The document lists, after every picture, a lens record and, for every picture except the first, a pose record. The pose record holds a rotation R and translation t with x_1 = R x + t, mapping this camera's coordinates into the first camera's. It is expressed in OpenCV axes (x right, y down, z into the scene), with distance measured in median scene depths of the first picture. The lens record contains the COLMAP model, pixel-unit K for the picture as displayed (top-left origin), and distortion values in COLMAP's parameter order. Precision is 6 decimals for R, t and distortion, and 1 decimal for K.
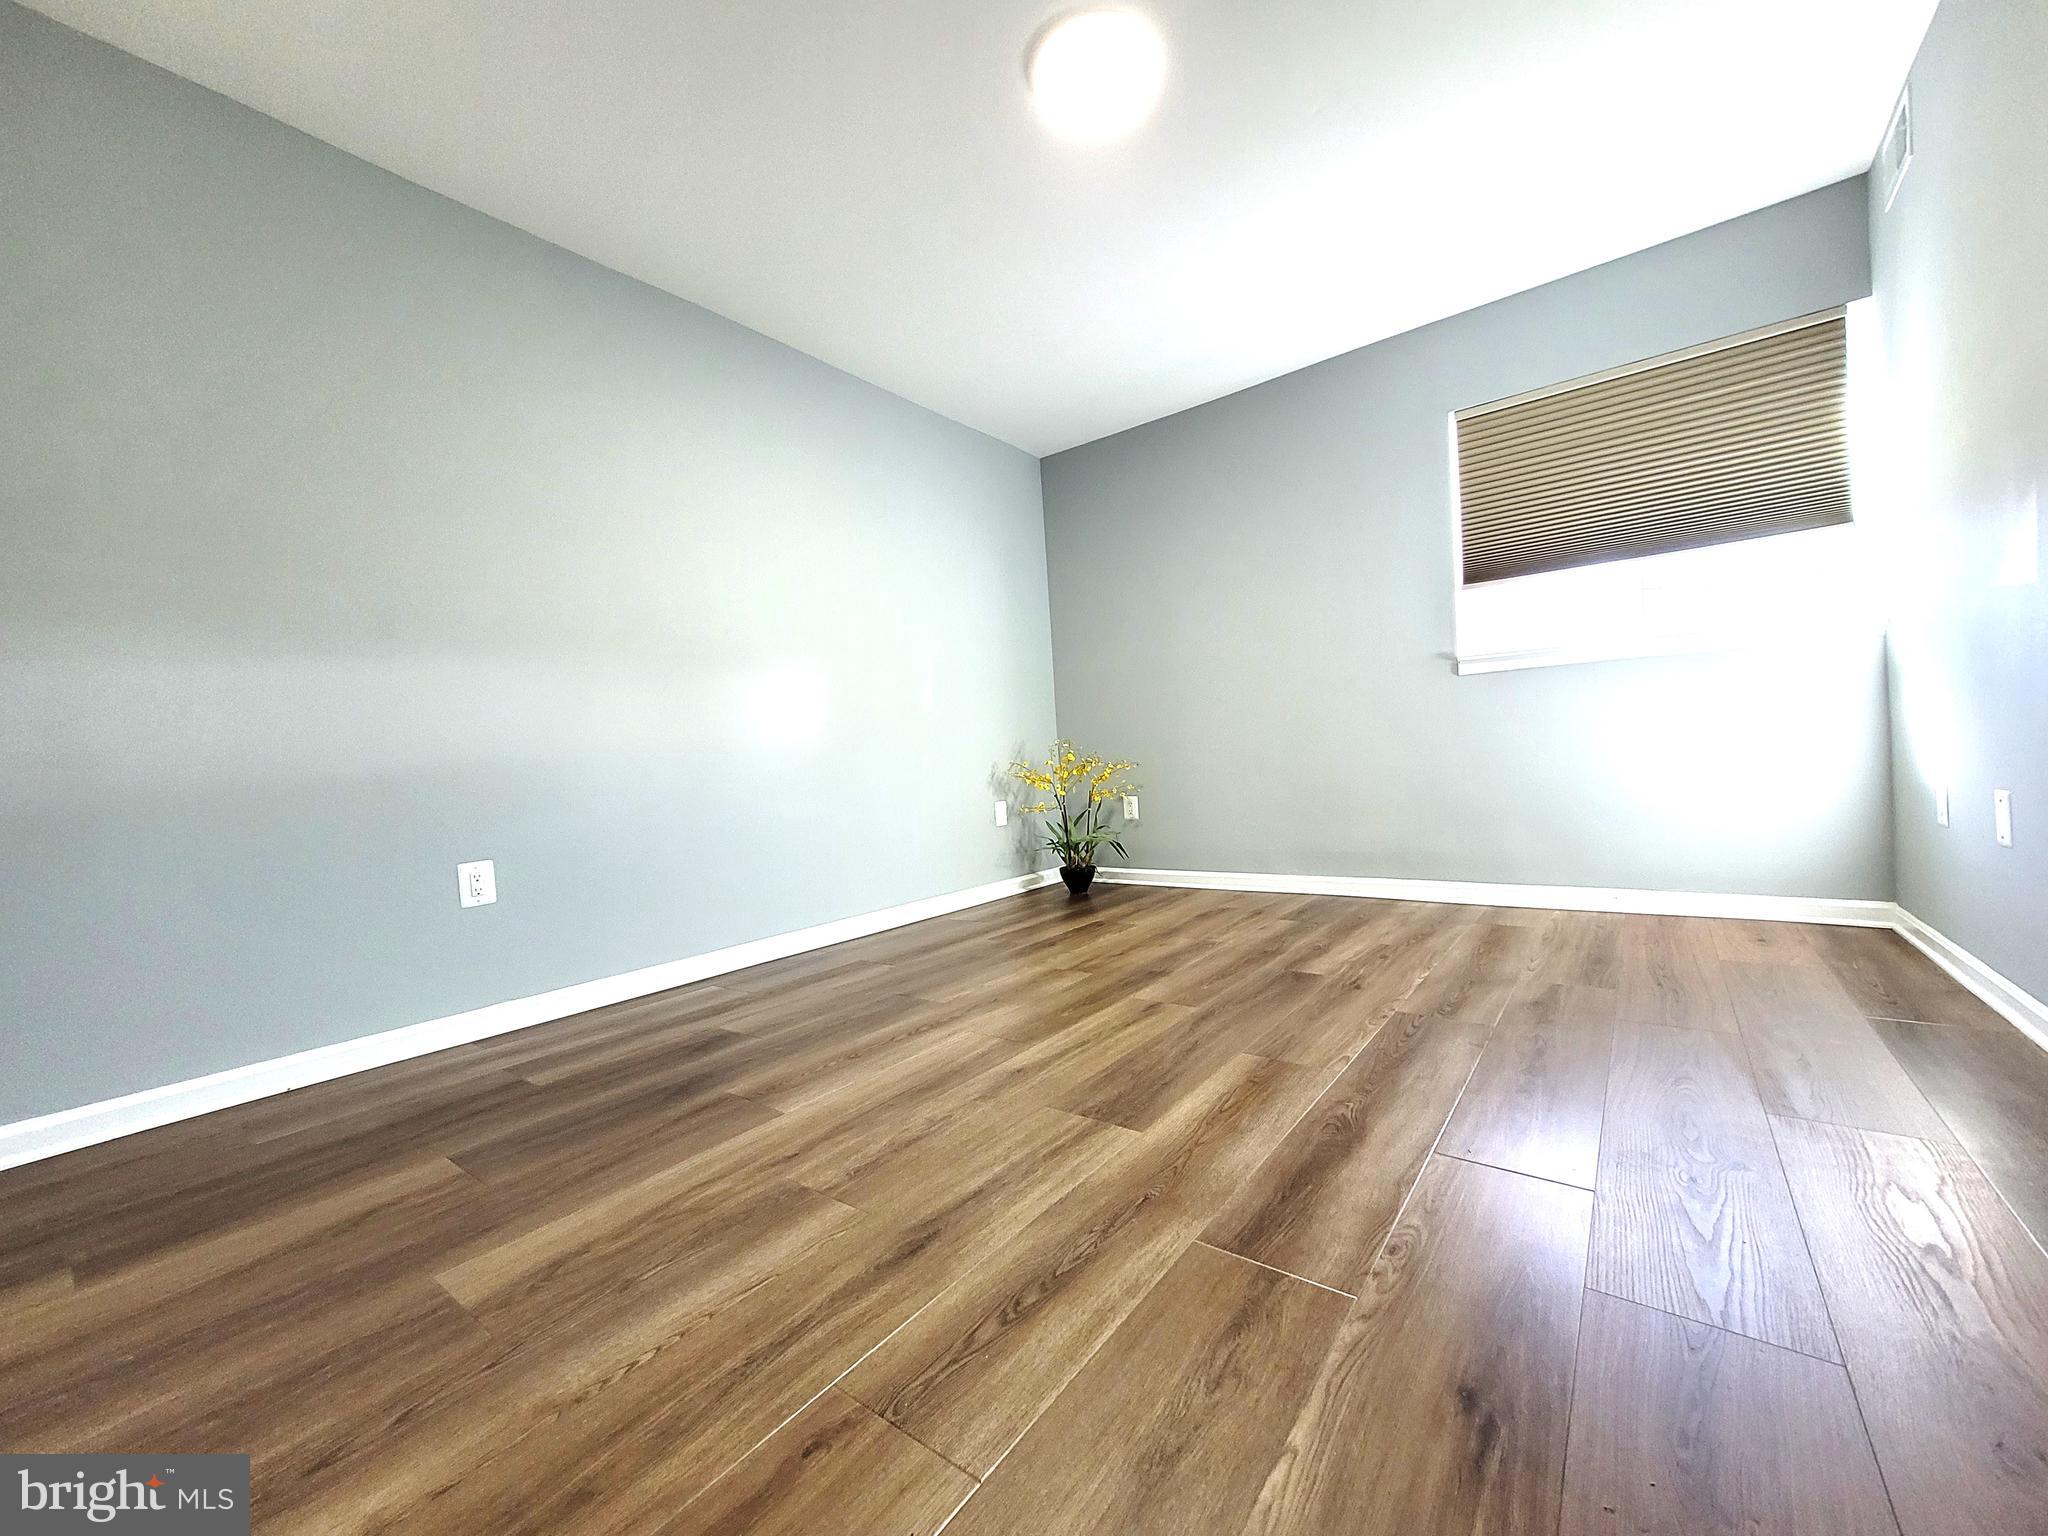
lens RADIAL K [[818.0, 0, 1031.1], [0, 818.0, 768.1], [0, 0, 1]] dist [0.007359, -0.000092]
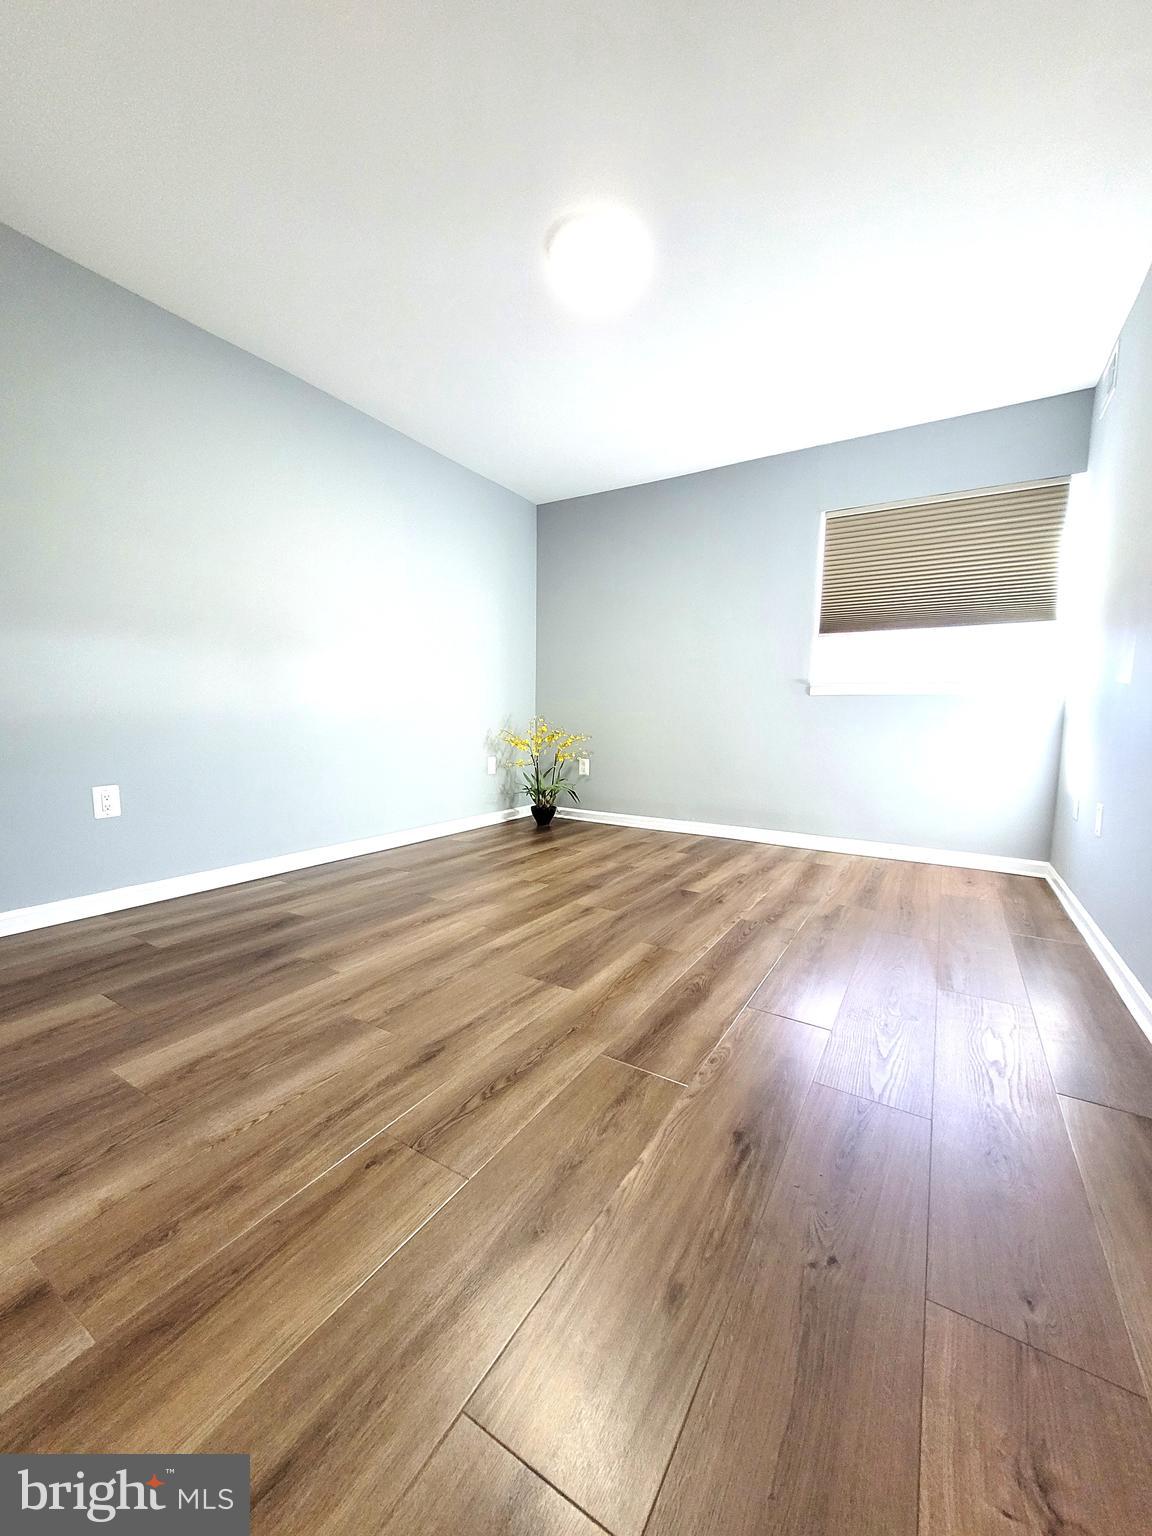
lens RADIAL K [[604.8, 0, 576.0], [0, 604.8, 768.0], [0, 0, 1]] dist [0.004904, -0.000149]
pose [[0.992093, 0.065046, 0.107330, -0.012237], [-0.072498, 0.995112, 0.067054, -0.052712], [-0.102444, -0.074305, 0.991960, -0.109342]]
